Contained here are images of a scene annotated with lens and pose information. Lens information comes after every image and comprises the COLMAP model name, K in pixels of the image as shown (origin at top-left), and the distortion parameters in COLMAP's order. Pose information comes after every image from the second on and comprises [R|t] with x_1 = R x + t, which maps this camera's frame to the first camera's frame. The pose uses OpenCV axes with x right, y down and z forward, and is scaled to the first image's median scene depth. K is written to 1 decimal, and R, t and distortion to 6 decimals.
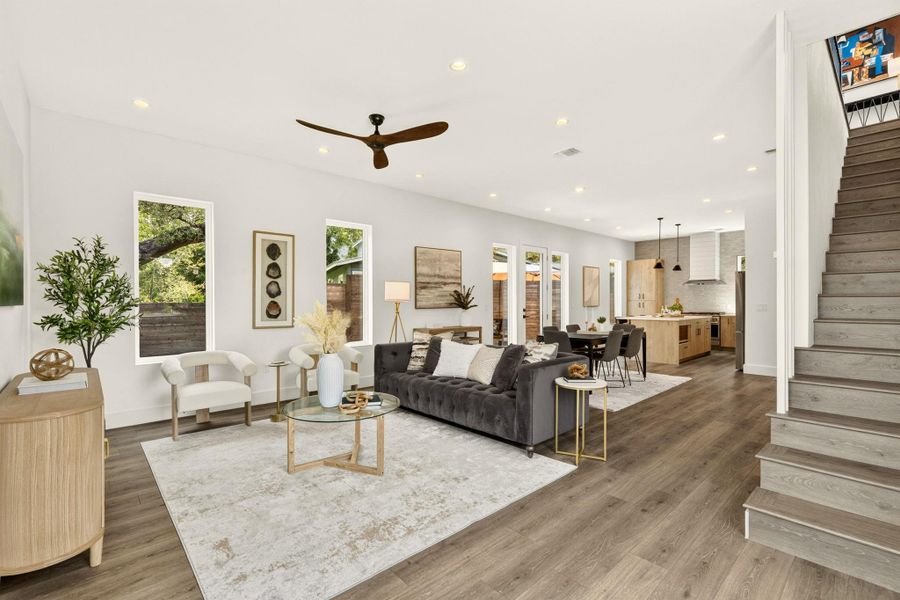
lens RADIAL K [[408.5, 0, 450.0], [0, 408.5, 300.0], [0, 0, 1]] dist [-0.001476, -0.000134]
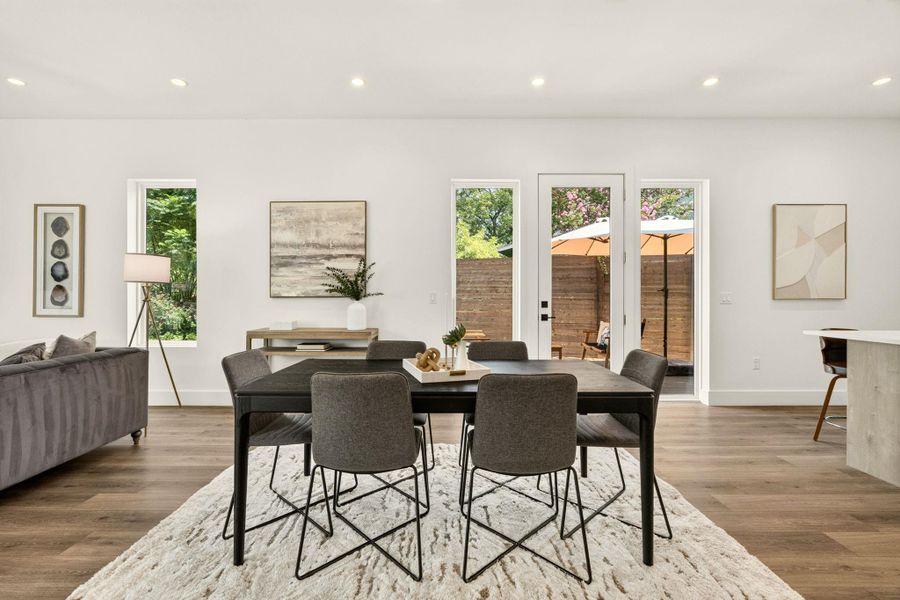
lens RADIAL K [[434.0, 0, 450.0], [0, 434.0, 300.0], [0, 0, 1]] dist [-0.002643, -0.000350]
pose [[0.733199, 0.006895, -0.679979, 0.487252], [-0.000888, 0.999957, 0.009182, 0.015360], [0.680013, -0.006128, 0.733174, 0.565904]]
